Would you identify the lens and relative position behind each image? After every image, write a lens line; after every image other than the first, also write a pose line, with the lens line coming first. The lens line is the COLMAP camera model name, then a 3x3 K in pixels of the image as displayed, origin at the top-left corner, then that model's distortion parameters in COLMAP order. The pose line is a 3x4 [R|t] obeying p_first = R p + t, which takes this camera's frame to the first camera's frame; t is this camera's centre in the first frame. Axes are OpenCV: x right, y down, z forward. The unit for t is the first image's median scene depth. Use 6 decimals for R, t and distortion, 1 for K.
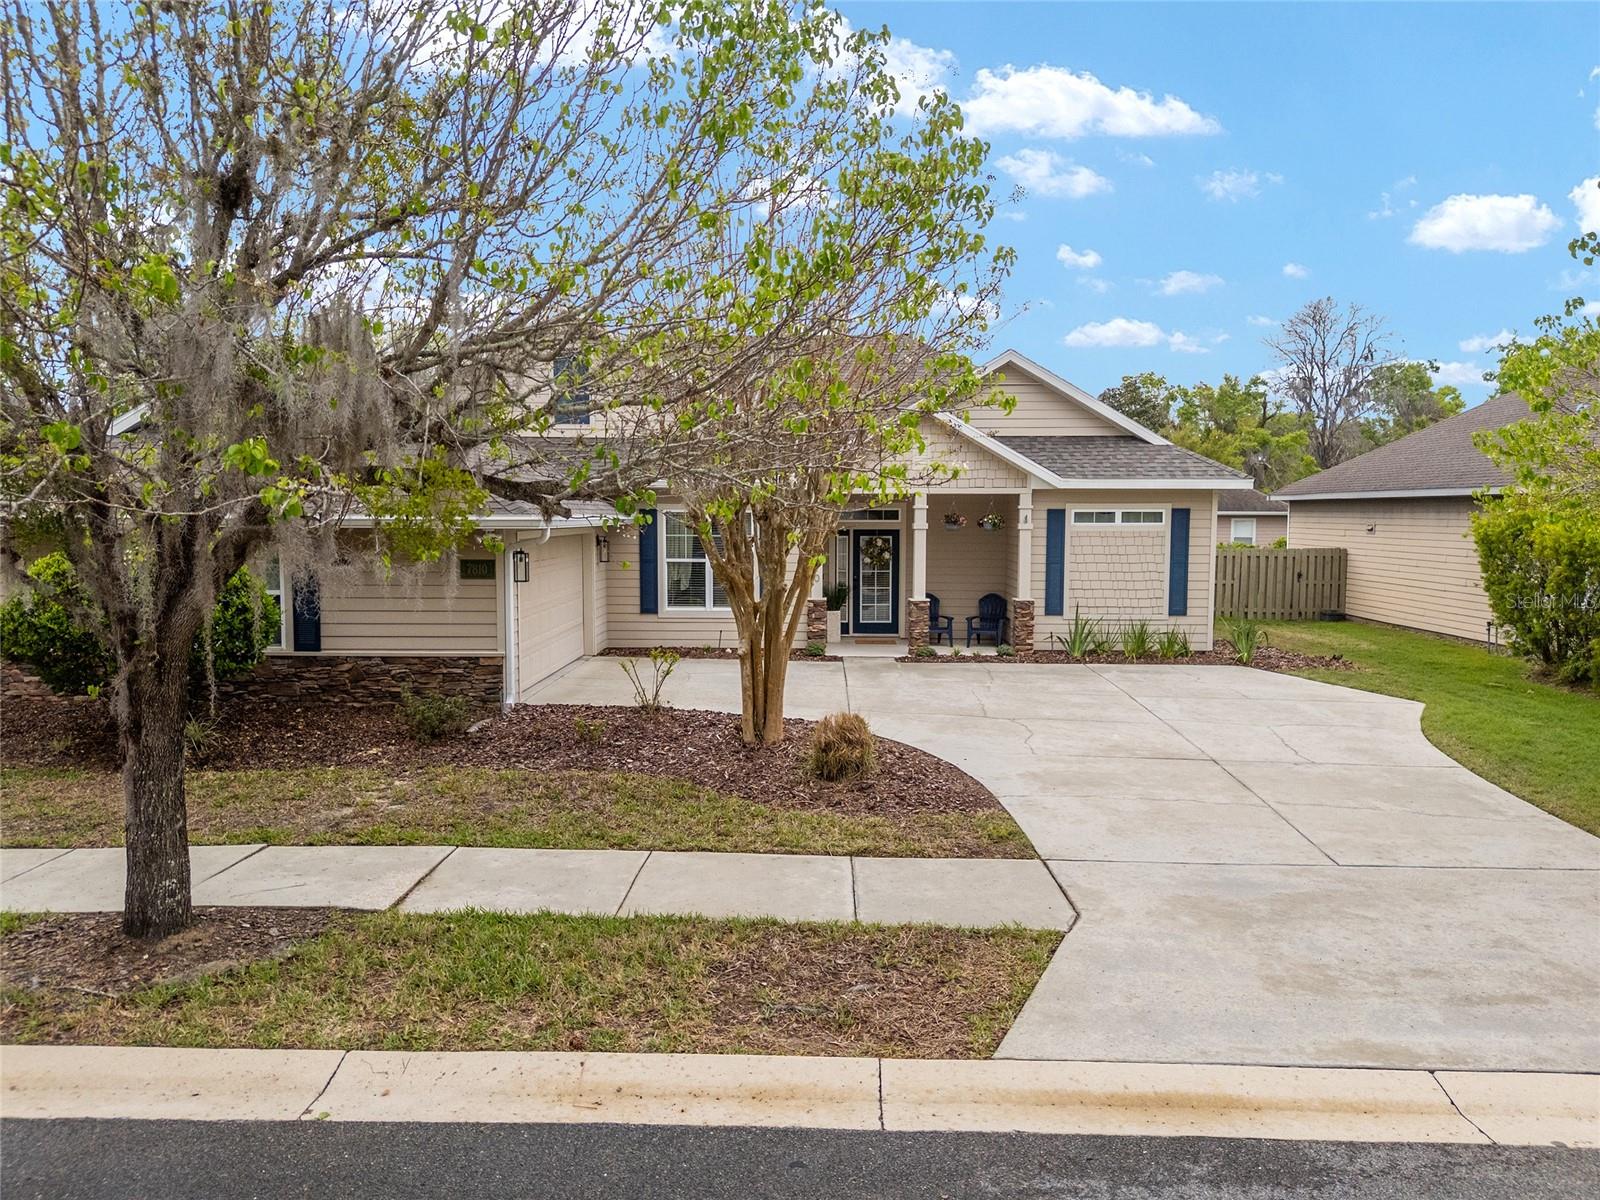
lens RADIAL K [[1168.0, 0, 788.7], [0, 1168.0, 597.5], [0, 0, 1]] dist [0.072304, -0.074674]
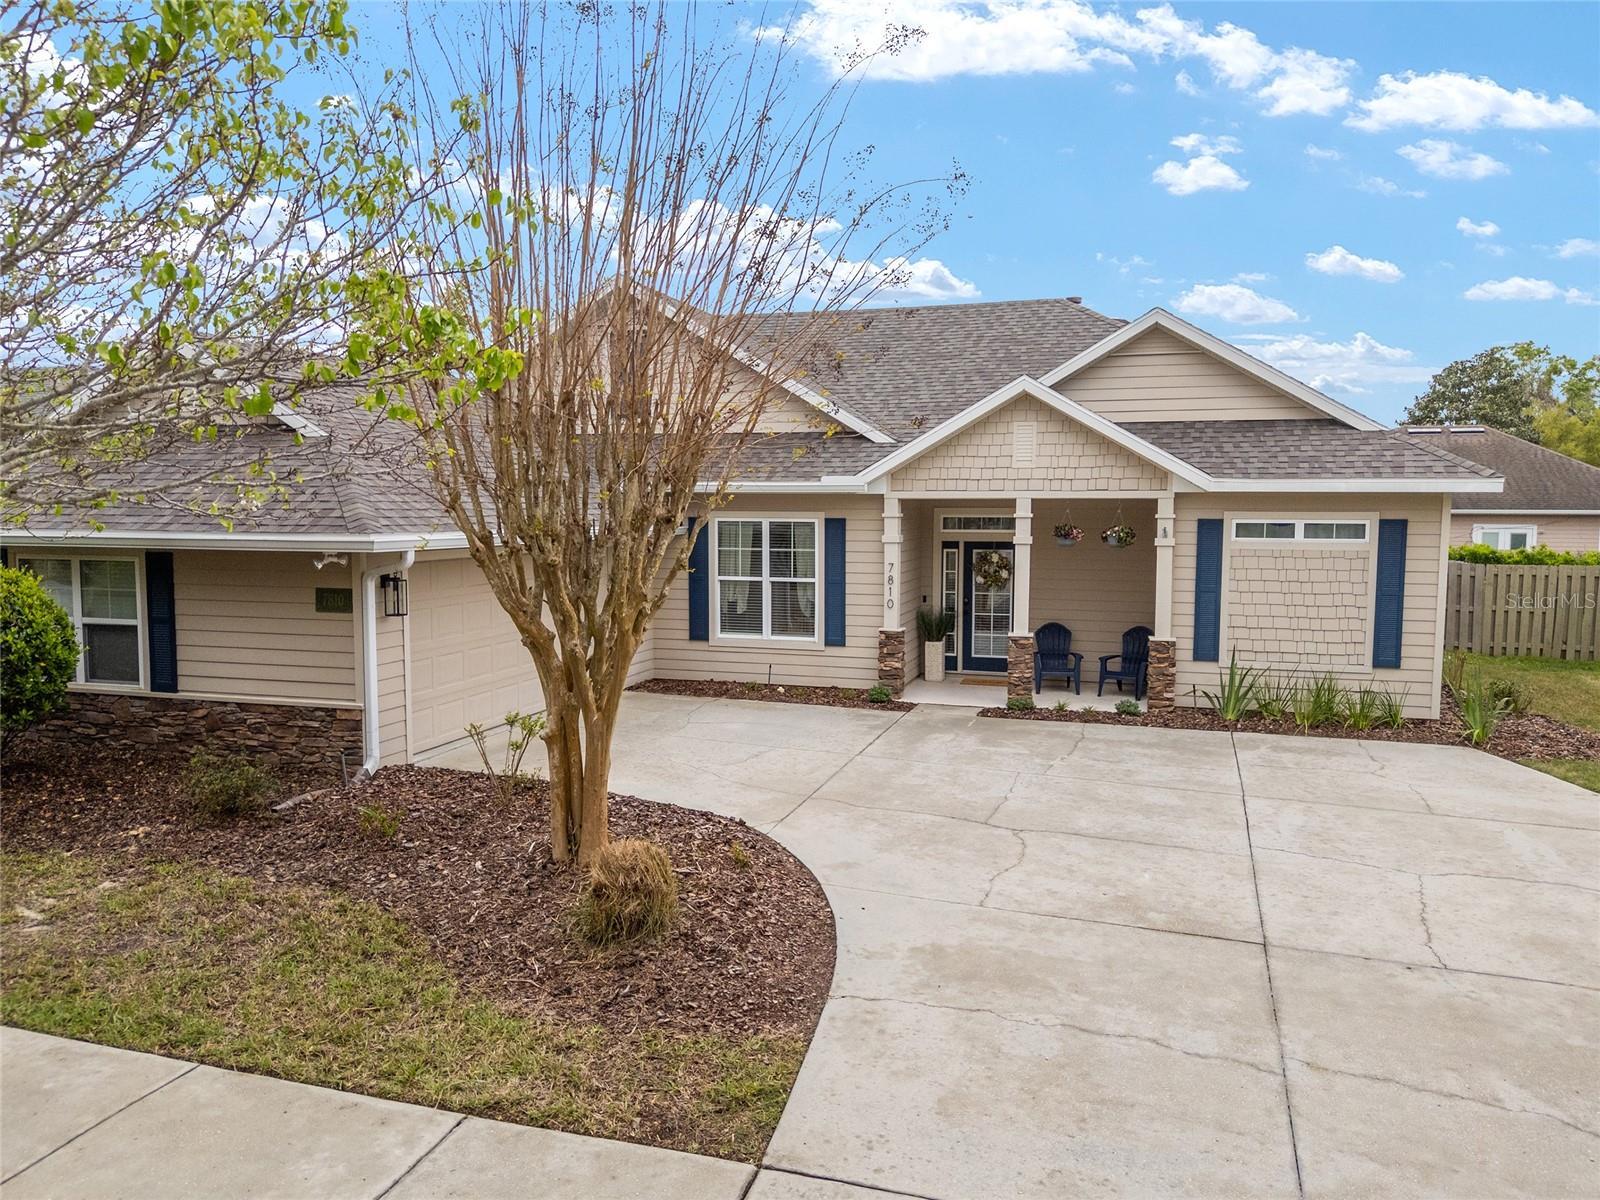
lens RADIAL K [[1168.0, 0, 788.7], [0, 1168.0, 597.5], [0, 0, 1]] dist [0.072304, -0.074674]
pose [[0.962935, 0.022190, -0.268818, 0.174197], [-0.020350, 0.999747, 0.009630, -0.027543], [0.268964, -0.003803, 0.963143, 0.207861]]
